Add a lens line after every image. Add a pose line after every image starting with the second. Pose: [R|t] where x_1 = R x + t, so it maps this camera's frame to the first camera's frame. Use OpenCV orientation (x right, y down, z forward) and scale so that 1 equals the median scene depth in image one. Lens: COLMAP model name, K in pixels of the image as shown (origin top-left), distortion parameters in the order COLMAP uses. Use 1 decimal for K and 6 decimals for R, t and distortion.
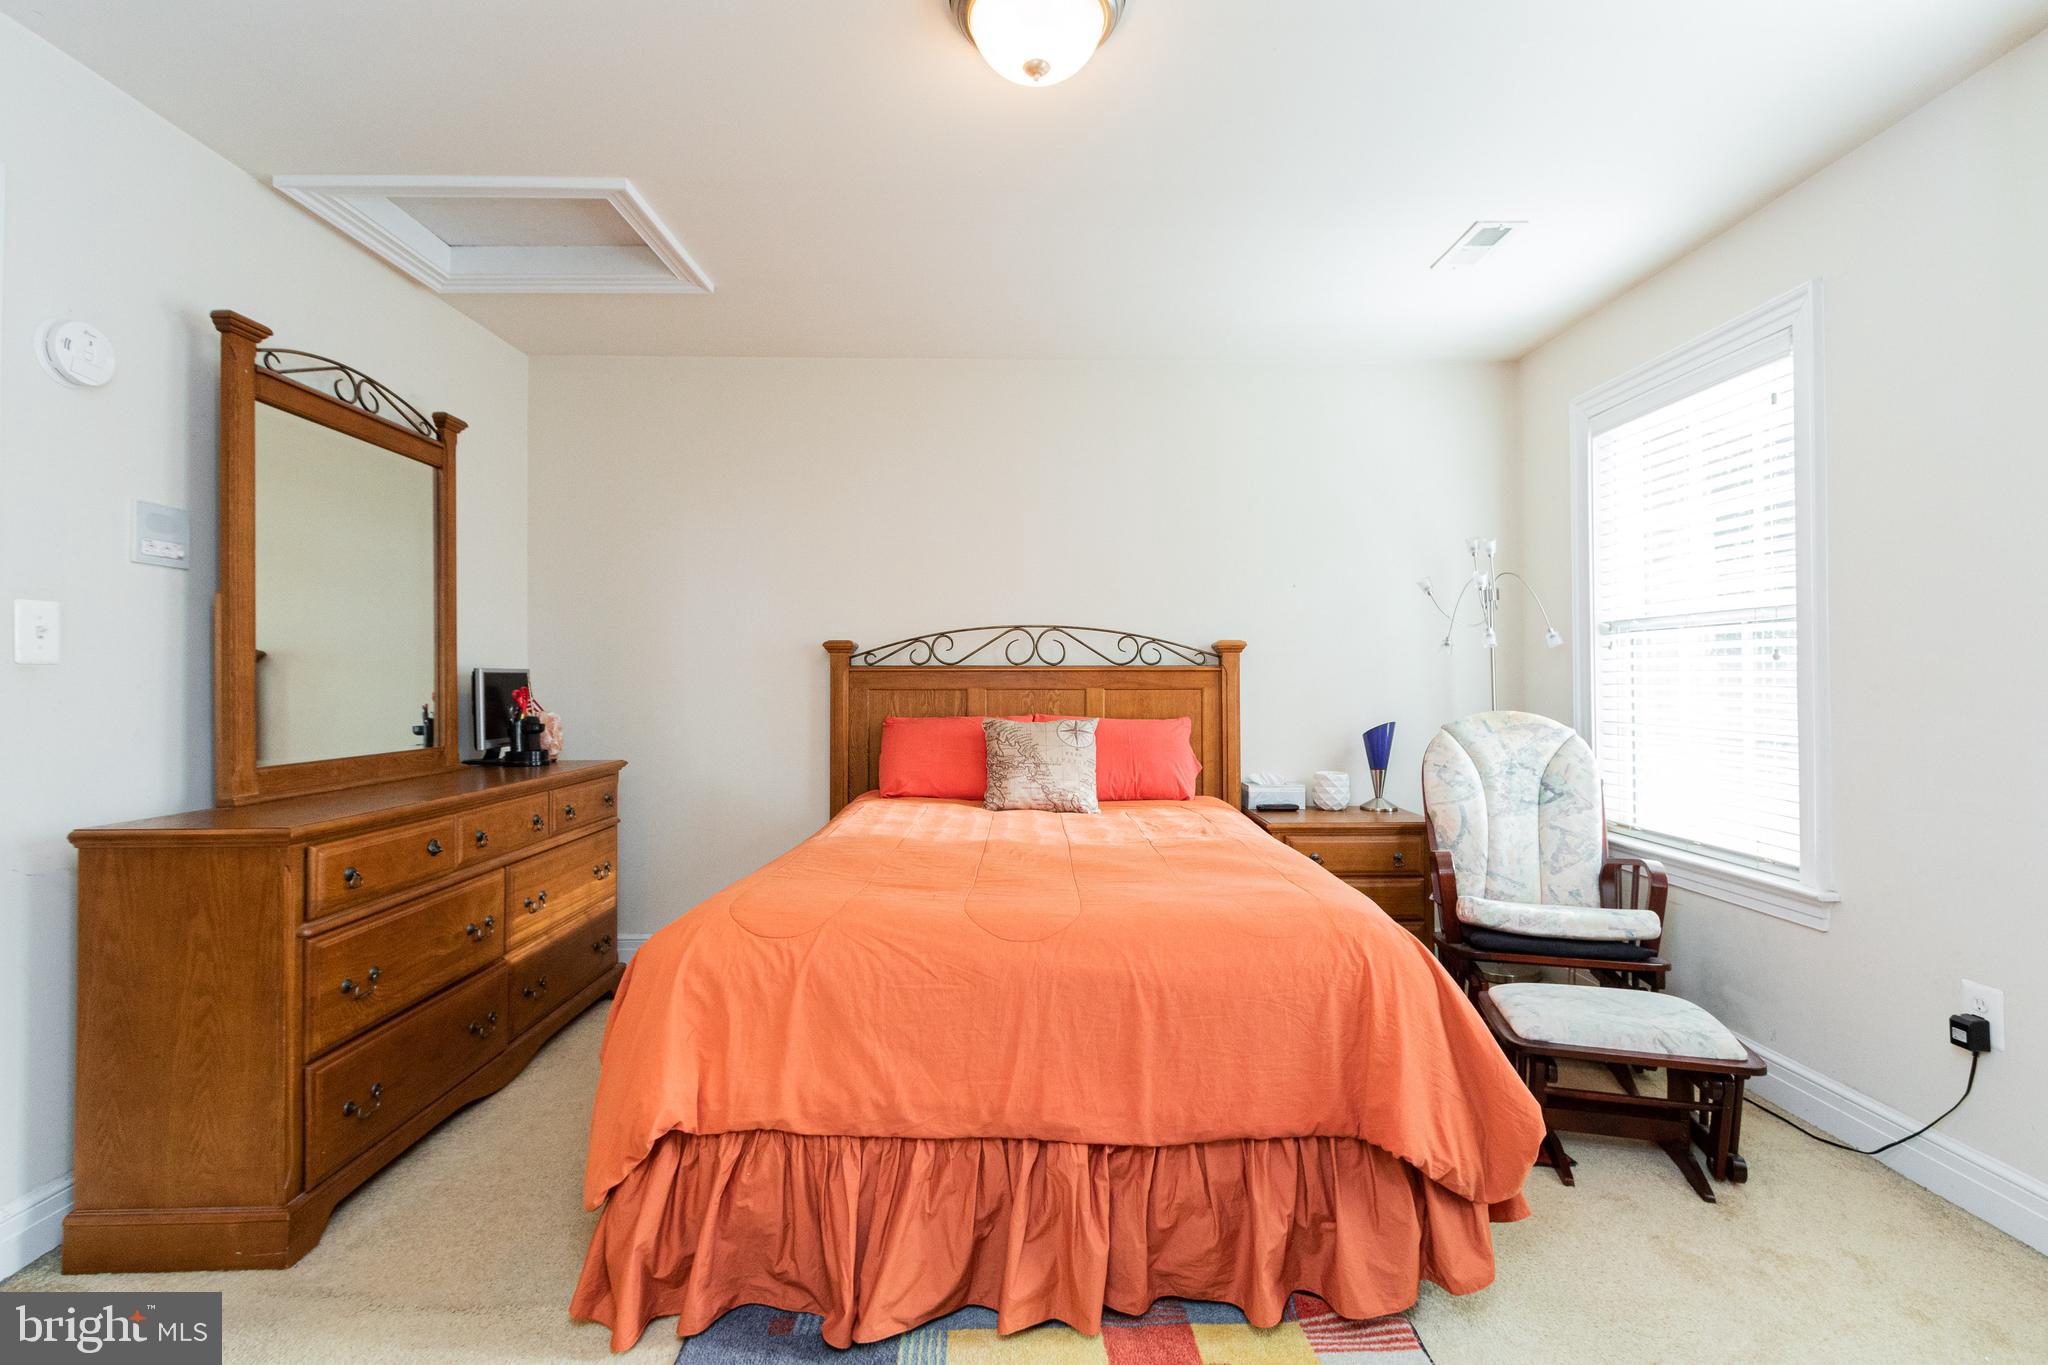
lens RADIAL K [[982.6, 0, 1023.1], [0, 982.6, 673.4], [0, 0, 1]] dist [-0.000165, -0.000691]
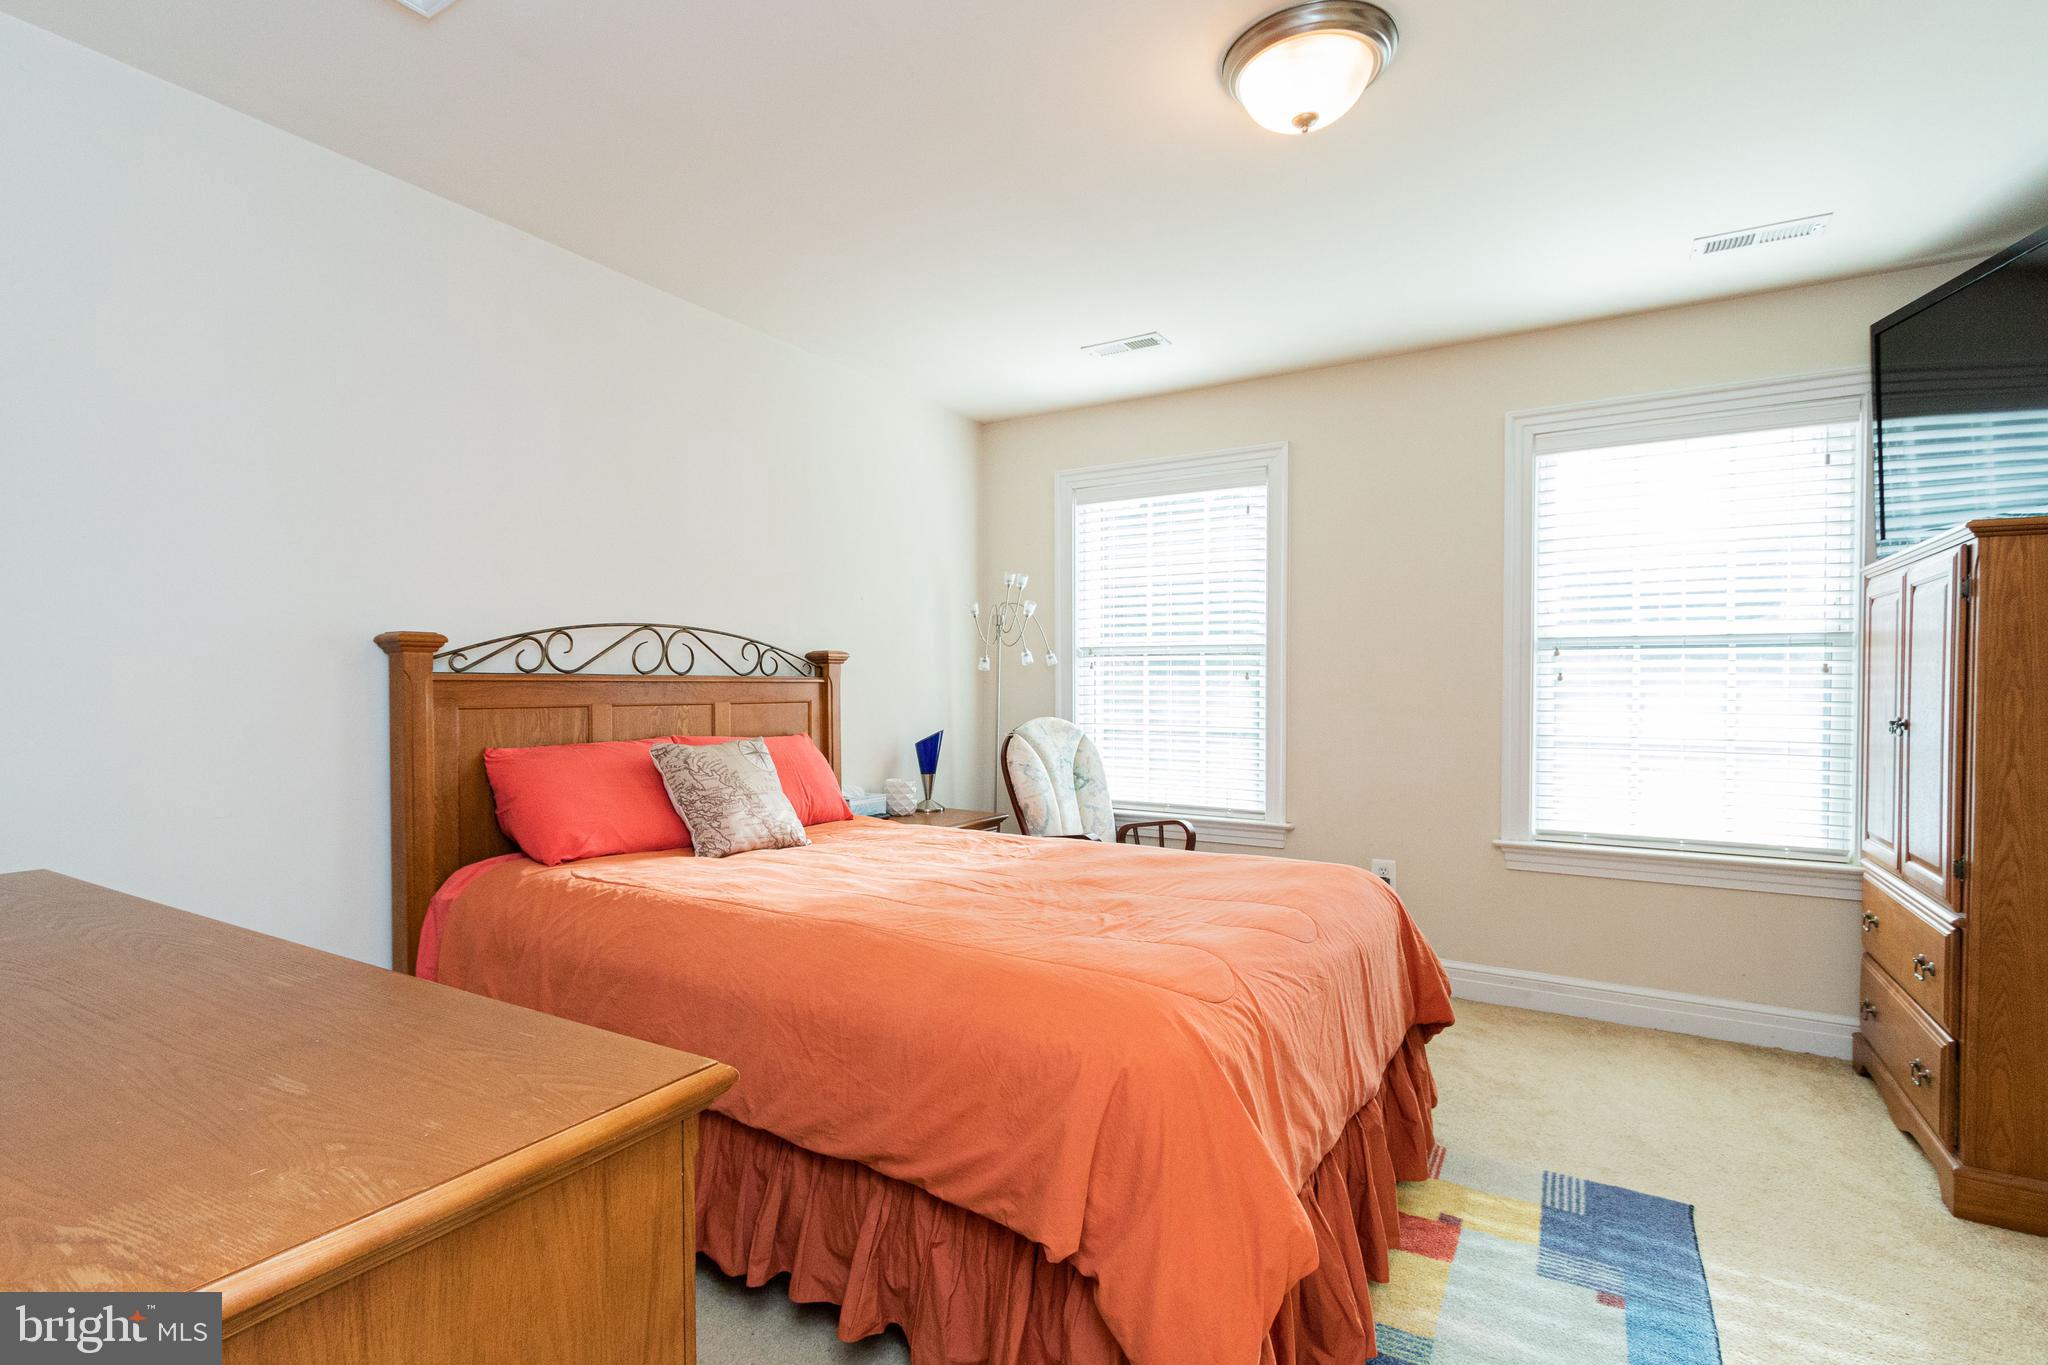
lens RADIAL K [[982.6, 0, 1023.3], [0, 982.6, 698.2], [0, 0, 1]] dist [-0.000165, -0.000691]
pose [[0.542603, -0.008980, 0.839942, -0.503876], [-0.008758, 0.999828, 0.016347, -0.004831], [-0.839944, -0.016226, 0.542431, 0.321921]]
